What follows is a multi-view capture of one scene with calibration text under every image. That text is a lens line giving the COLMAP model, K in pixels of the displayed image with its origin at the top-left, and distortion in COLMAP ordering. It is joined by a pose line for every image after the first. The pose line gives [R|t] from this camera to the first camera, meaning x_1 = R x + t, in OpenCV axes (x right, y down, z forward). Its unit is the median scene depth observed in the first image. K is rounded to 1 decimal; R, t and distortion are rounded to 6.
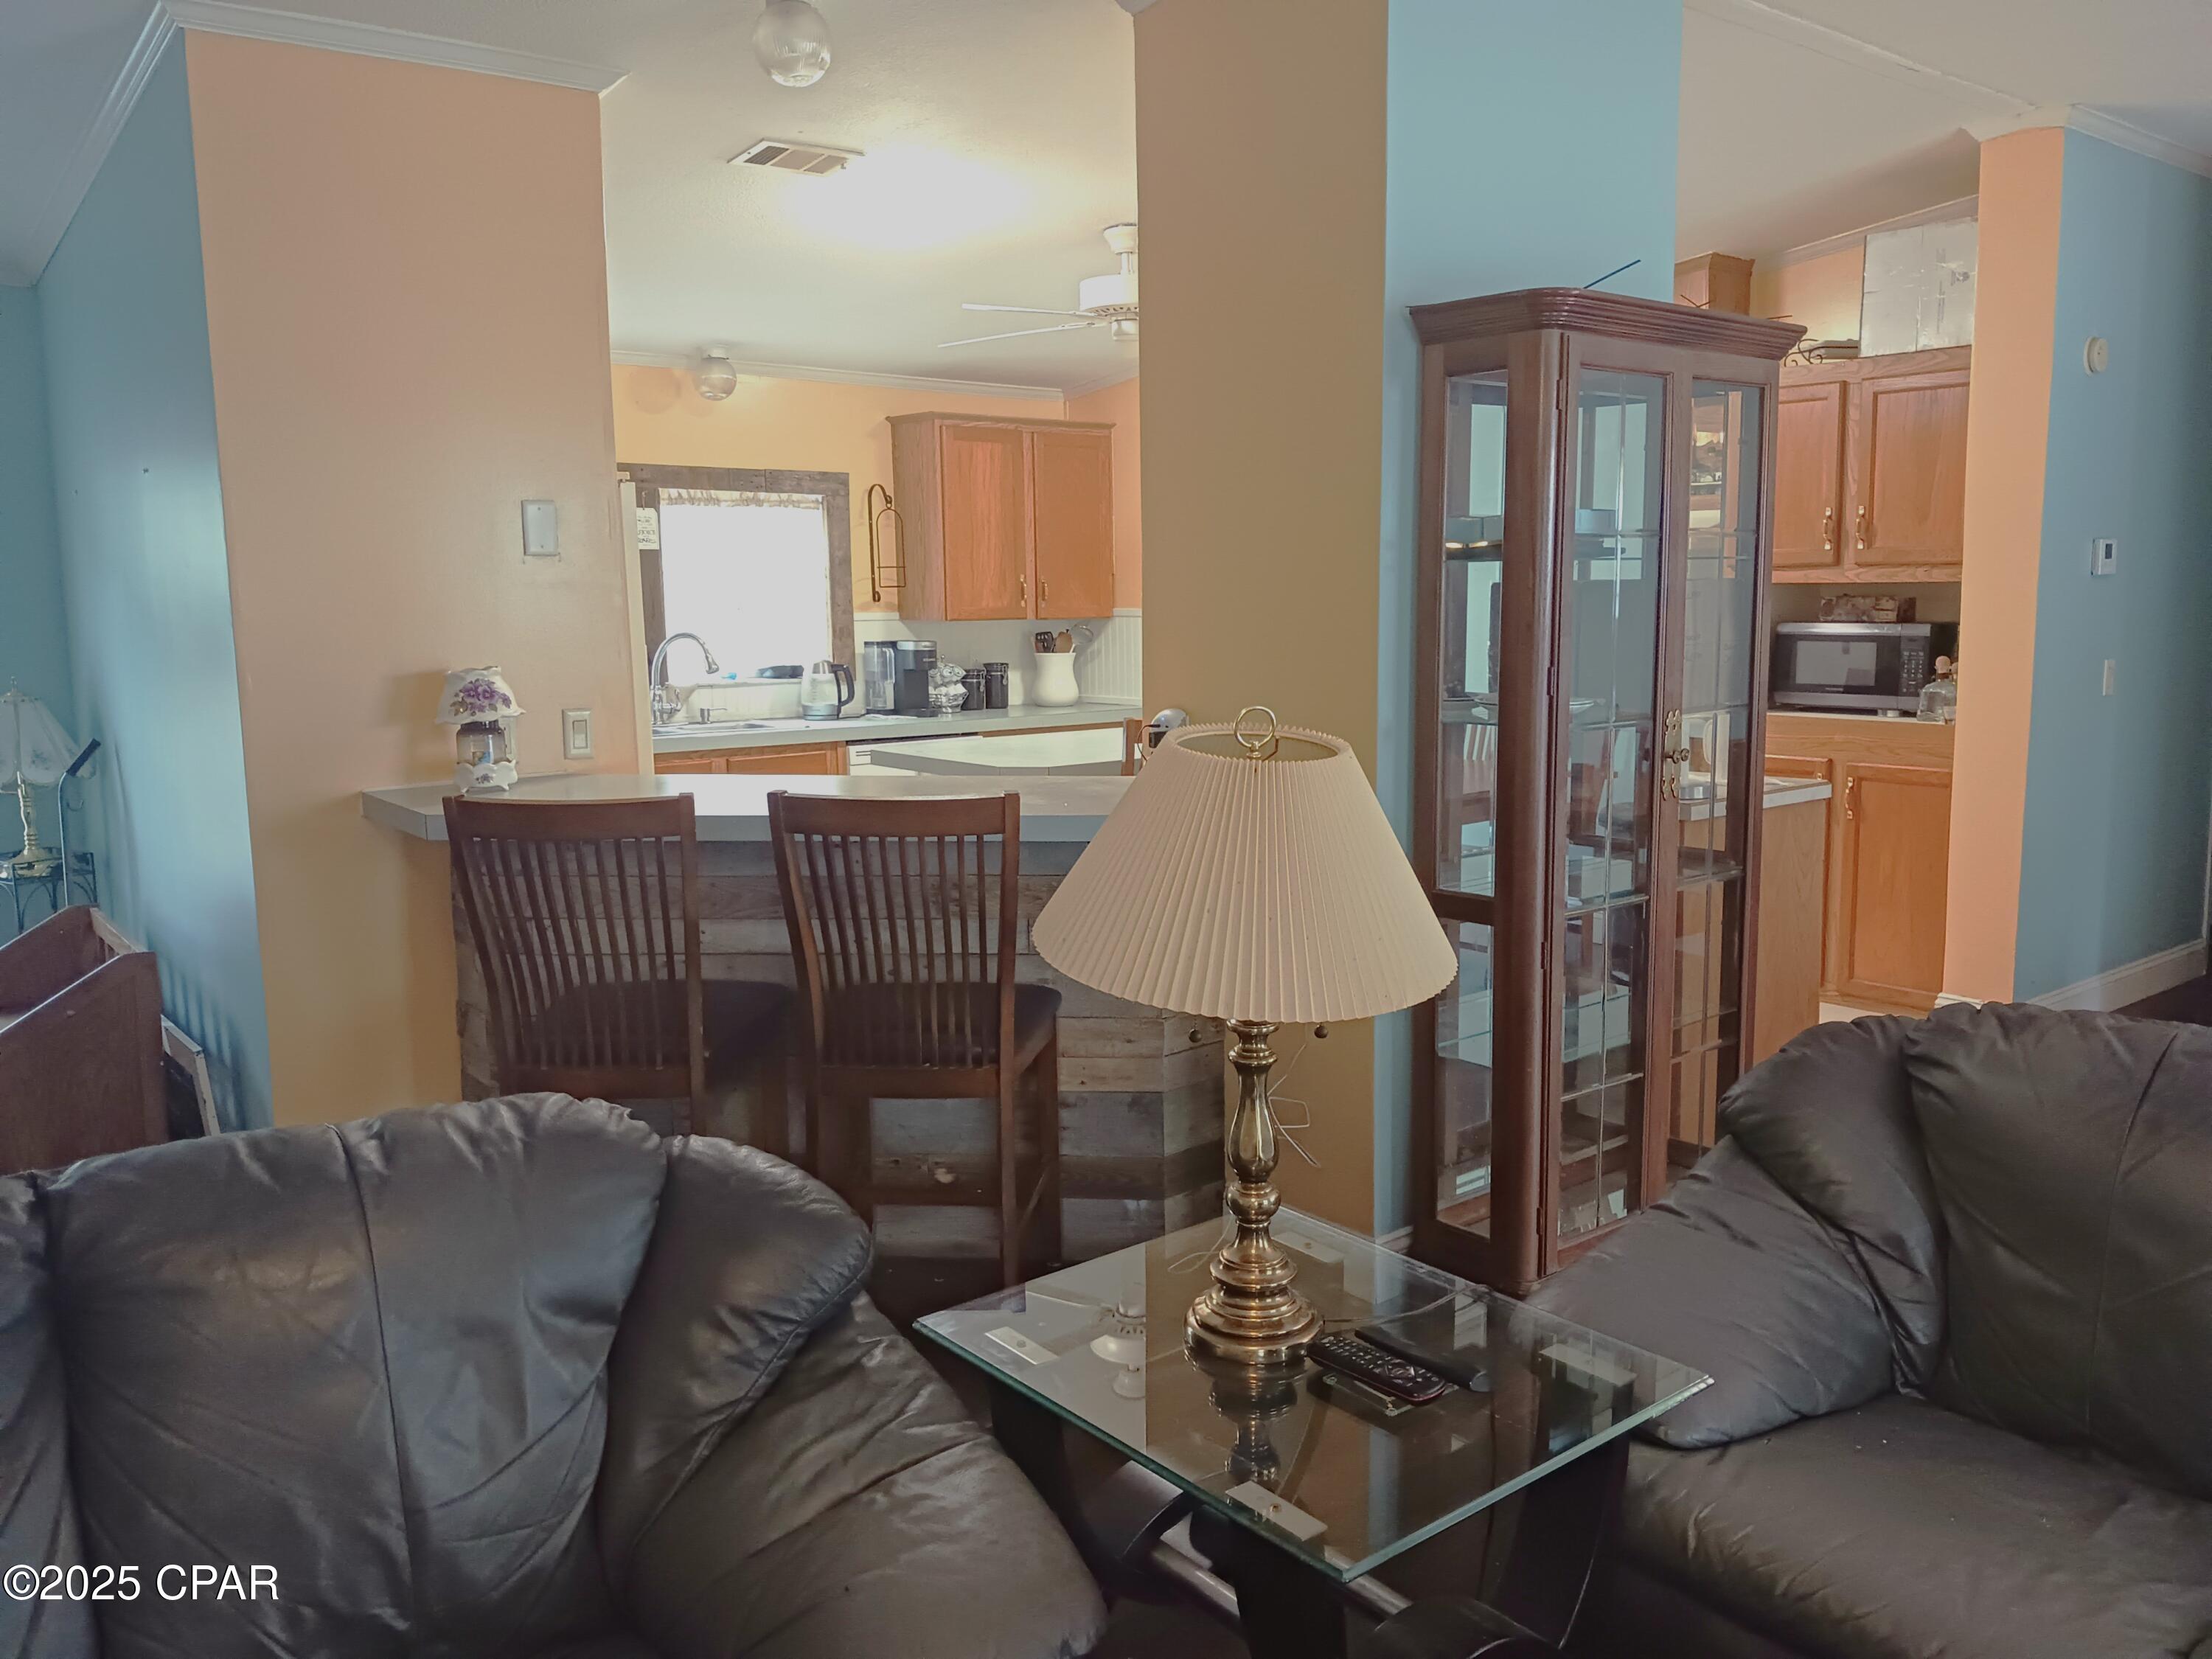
lens RADIAL K [[1690.8, 0, 1106.0], [0, 1690.8, 829.5], [0, 0, 1]] dist [0.088331, -0.001777]
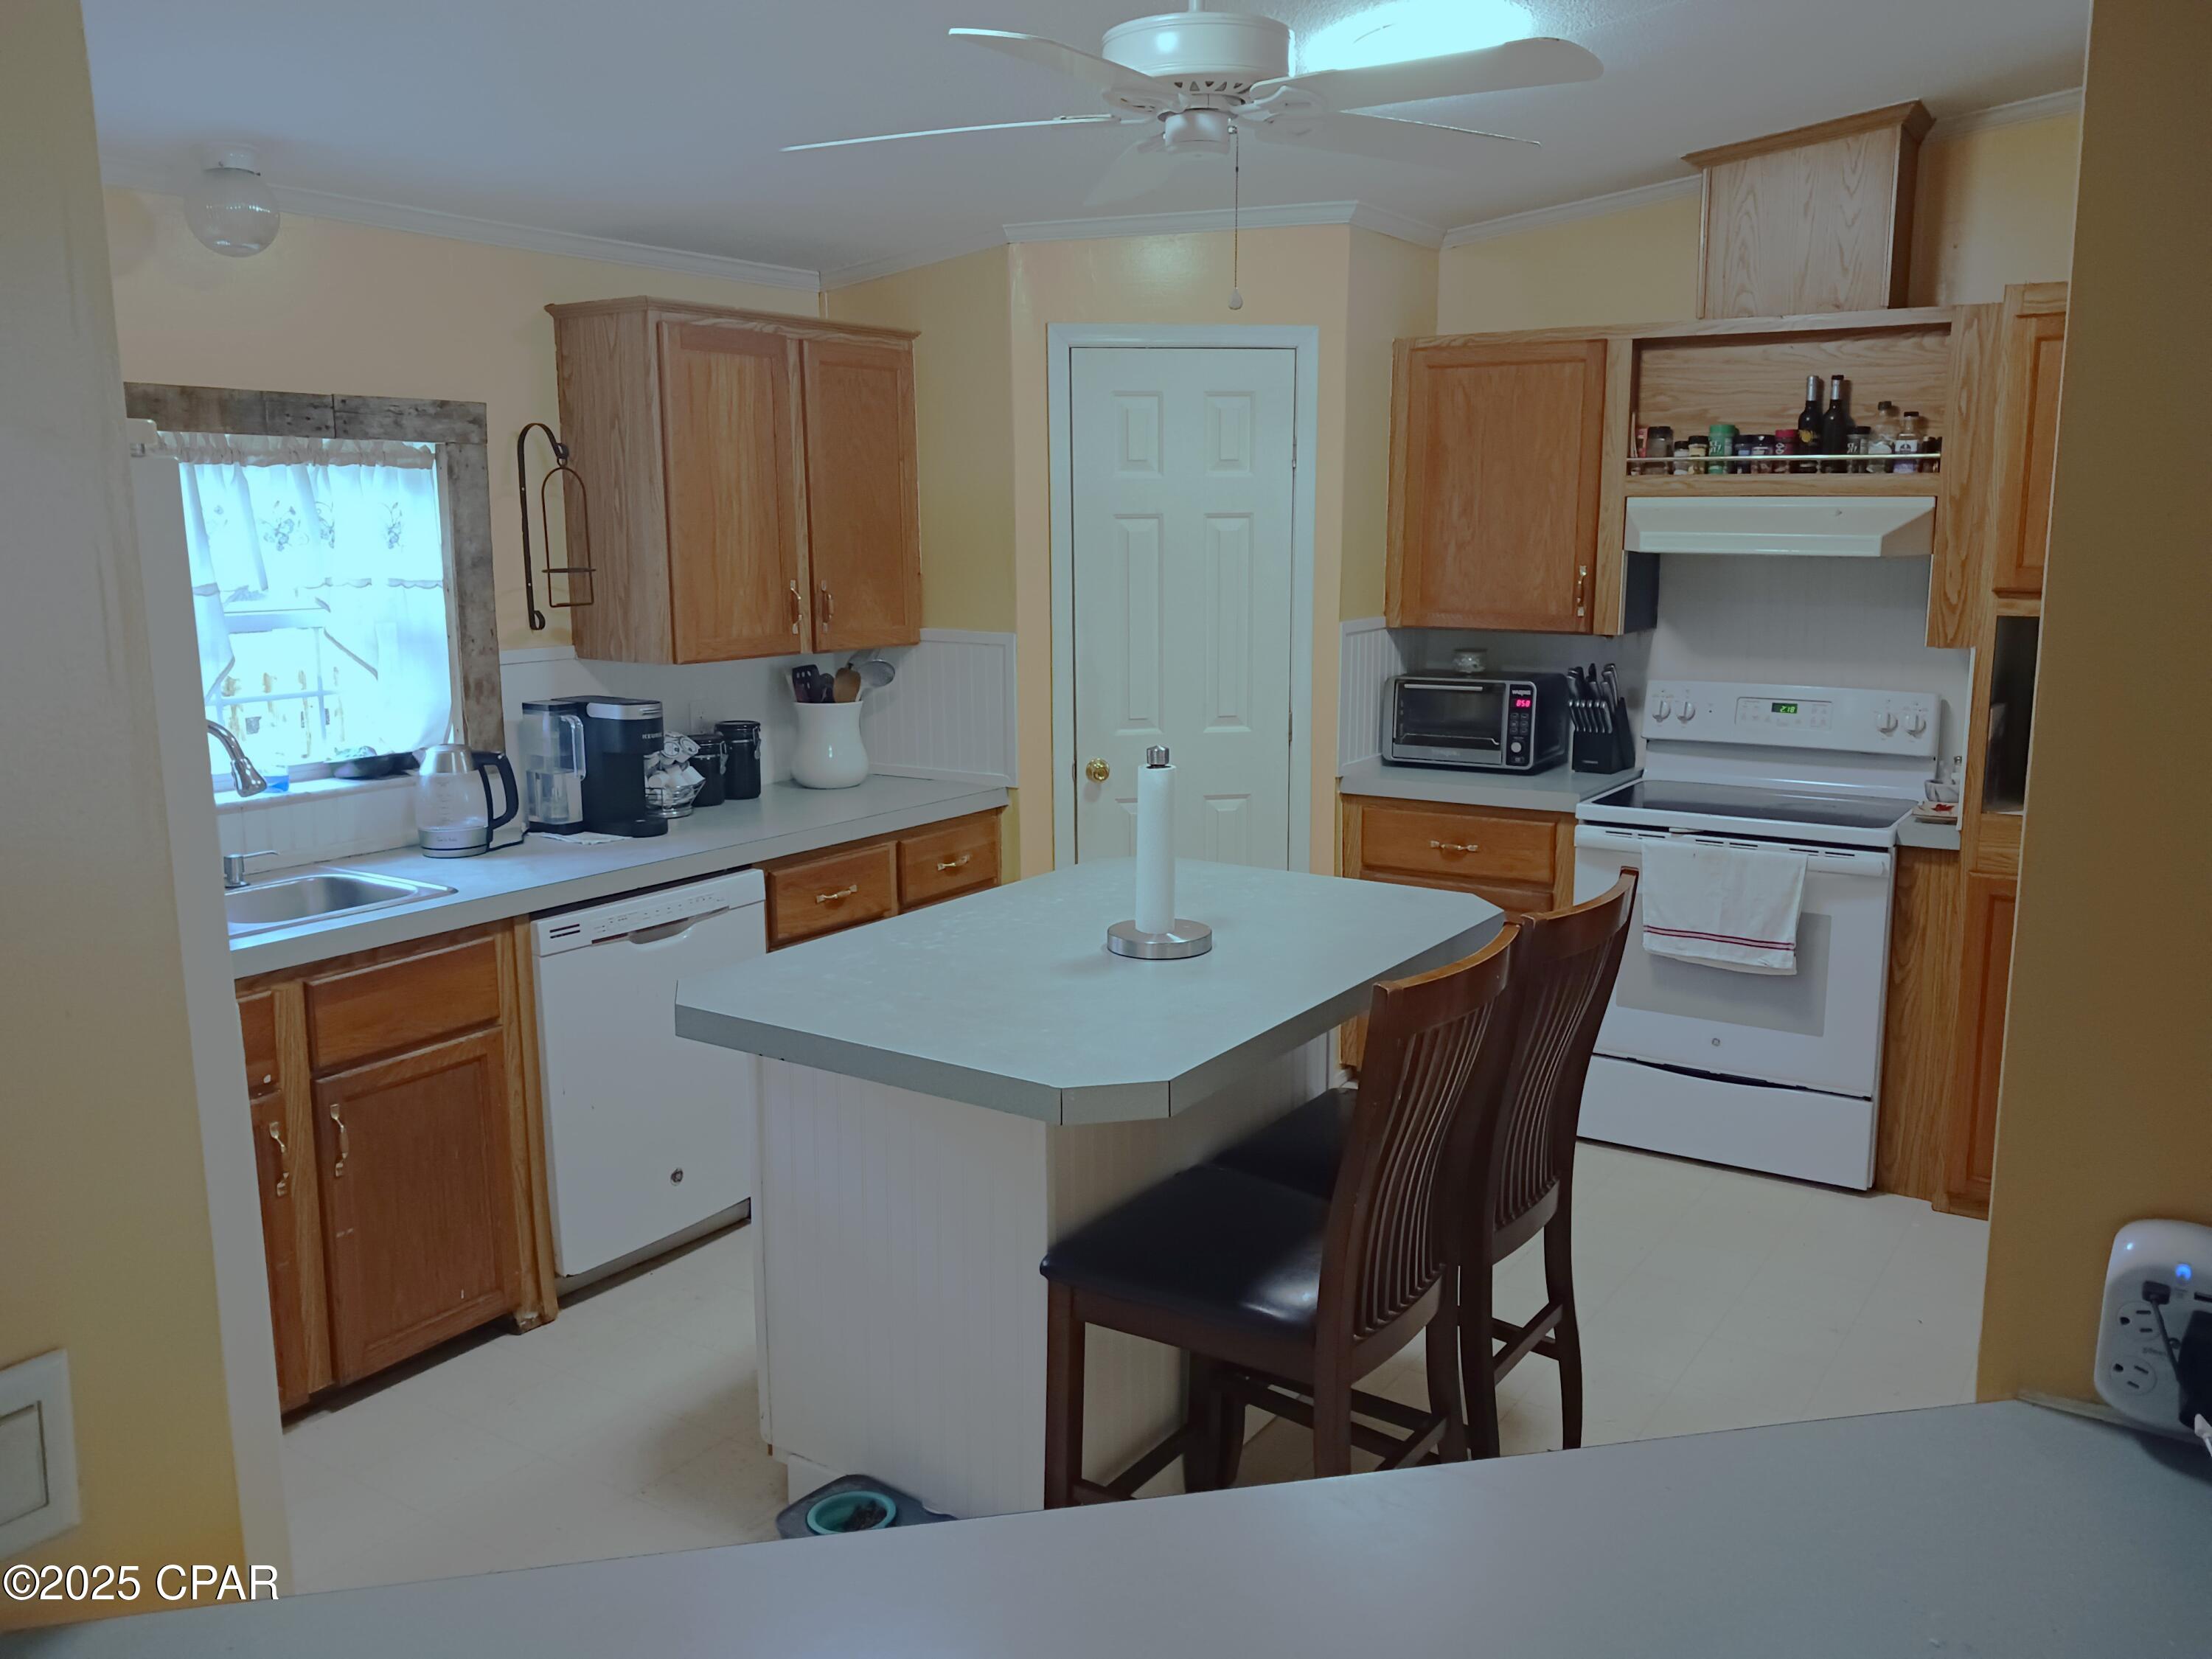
lens RADIAL K [[1714.4, 0, 1106.0], [0, 1714.4, 829.5], [0, 0, 1]] dist [-0.004185, -0.007376]
pose [[0.957946, -0.044341, 0.283501, -0.120449], [0.033049, 0.998463, 0.044494, -0.088000], [-0.285039, -0.033253, 0.957939, 0.398818]]
